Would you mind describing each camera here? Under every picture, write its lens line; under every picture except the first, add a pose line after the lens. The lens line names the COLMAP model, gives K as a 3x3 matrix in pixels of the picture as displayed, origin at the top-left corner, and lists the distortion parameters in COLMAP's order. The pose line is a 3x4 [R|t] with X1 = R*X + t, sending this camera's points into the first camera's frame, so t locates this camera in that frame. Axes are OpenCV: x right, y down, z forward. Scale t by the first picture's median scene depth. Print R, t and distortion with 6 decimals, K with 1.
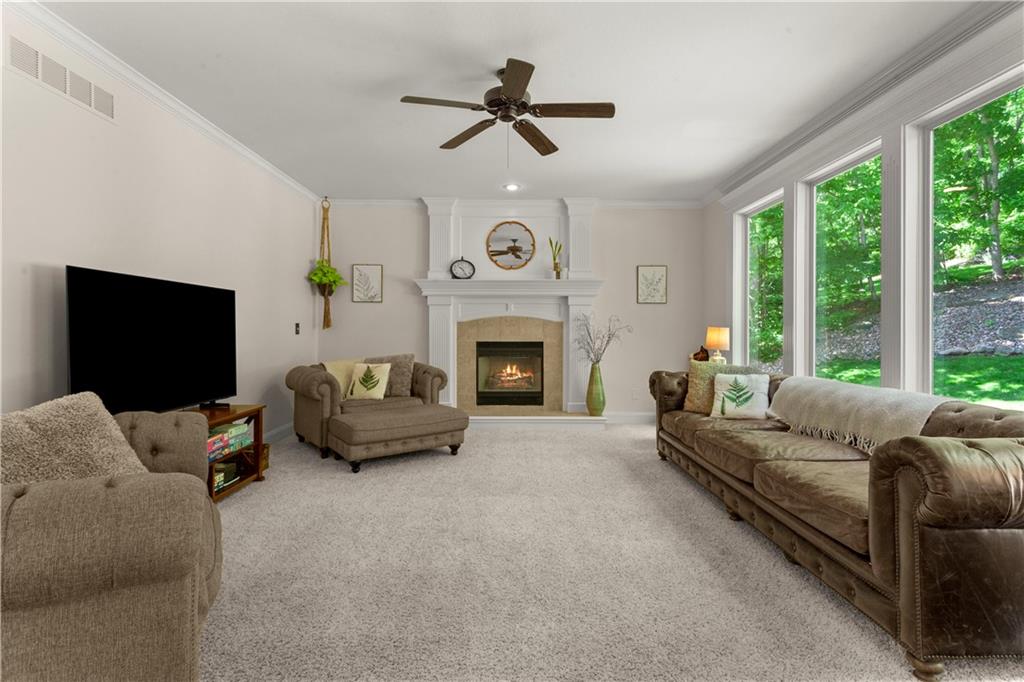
lens RADIAL K [[484.0, 0, 511.8], [0, 484.0, 339.6], [0, 0, 1]] dist [-0.001551, 0.001541]
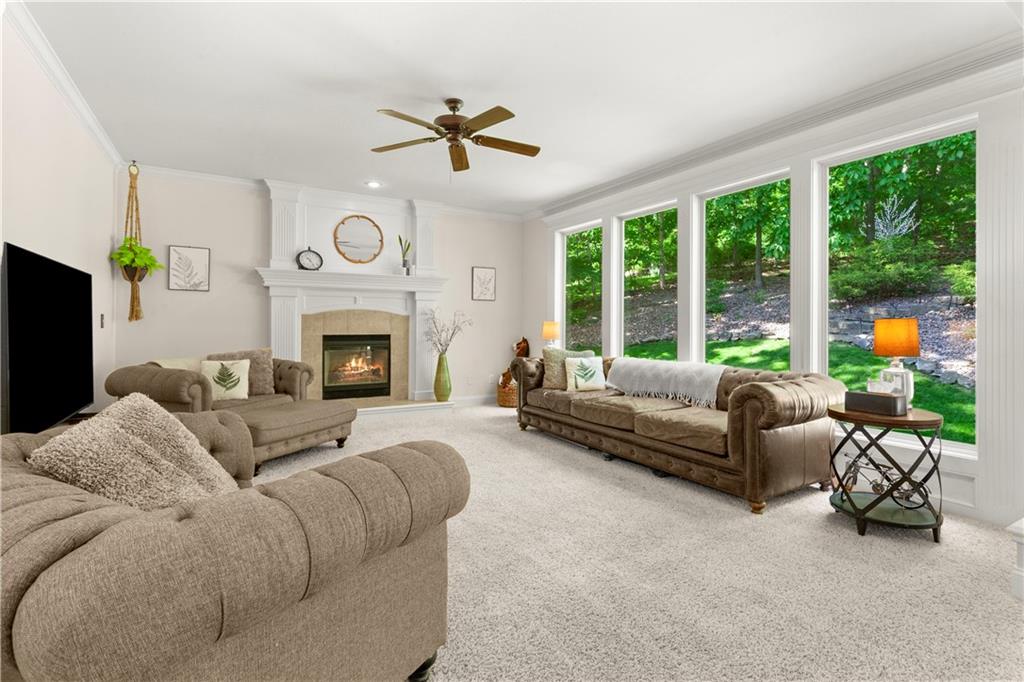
lens RADIAL K [[484.0, 0, 519.2], [0, 484.0, 333.9], [0, 0, 1]] dist [-0.001551, 0.001541]
pose [[0.867042, -0.008151, 0.498168, -0.230616], [0.006656, 0.999966, 0.004776, -0.000330], [-0.498190, -0.000826, 0.867068, -0.041508]]
